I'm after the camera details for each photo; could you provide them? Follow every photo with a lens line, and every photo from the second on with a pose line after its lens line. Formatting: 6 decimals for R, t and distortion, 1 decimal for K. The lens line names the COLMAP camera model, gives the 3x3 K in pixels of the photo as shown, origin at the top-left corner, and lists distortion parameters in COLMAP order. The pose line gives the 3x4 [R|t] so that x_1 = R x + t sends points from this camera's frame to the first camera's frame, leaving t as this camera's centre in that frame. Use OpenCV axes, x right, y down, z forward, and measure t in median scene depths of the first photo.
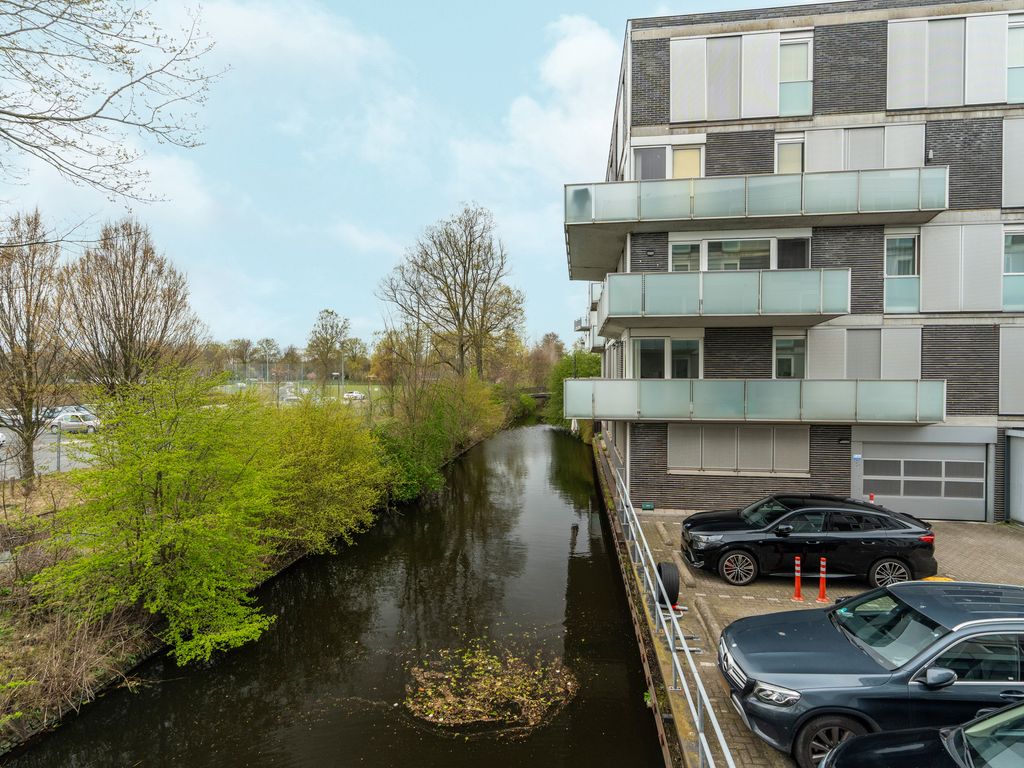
lens RADIAL K [[544.3, 0, 512.0], [0, 544.3, 384.0], [0, 0, 1]] dist [-0.001296, -0.000125]
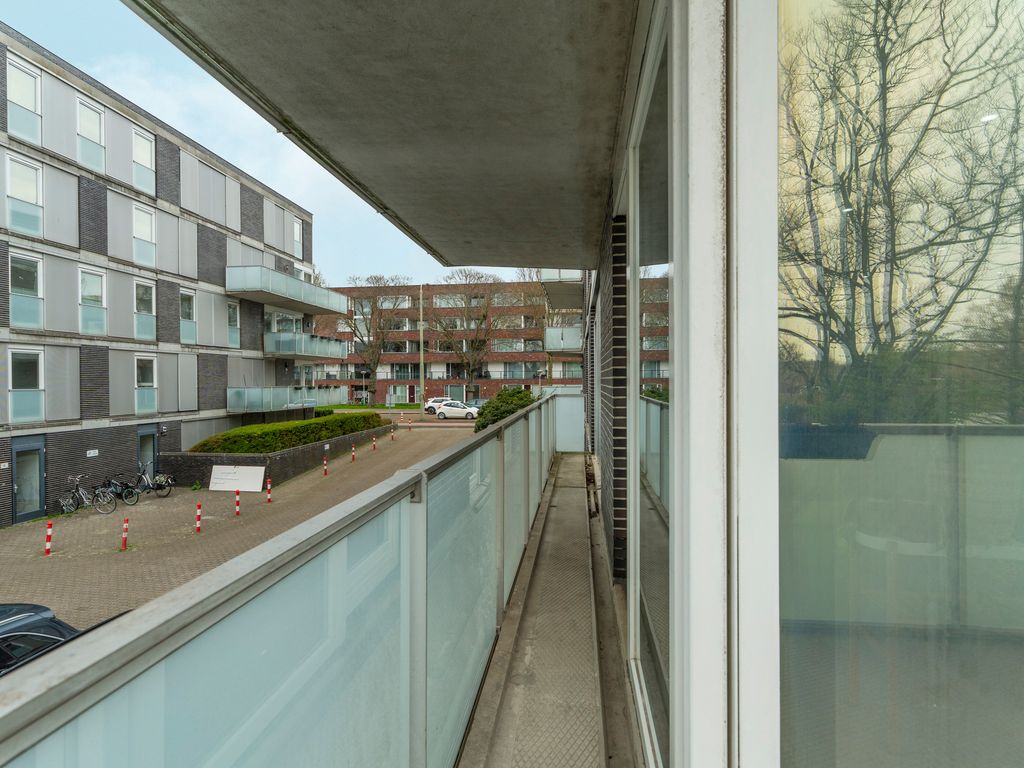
lens RADIAL K [[525.8, 0, 512.0], [0, 525.8, 384.0], [0, 0, 1]] dist [0.001723, 0.000567]
pose [[0.004165, -0.002874, 0.999987, -0.779299], [0.025745, 0.999665, 0.002766, -0.000674], [-0.999660, 0.025733, 0.004237, 0.104295]]
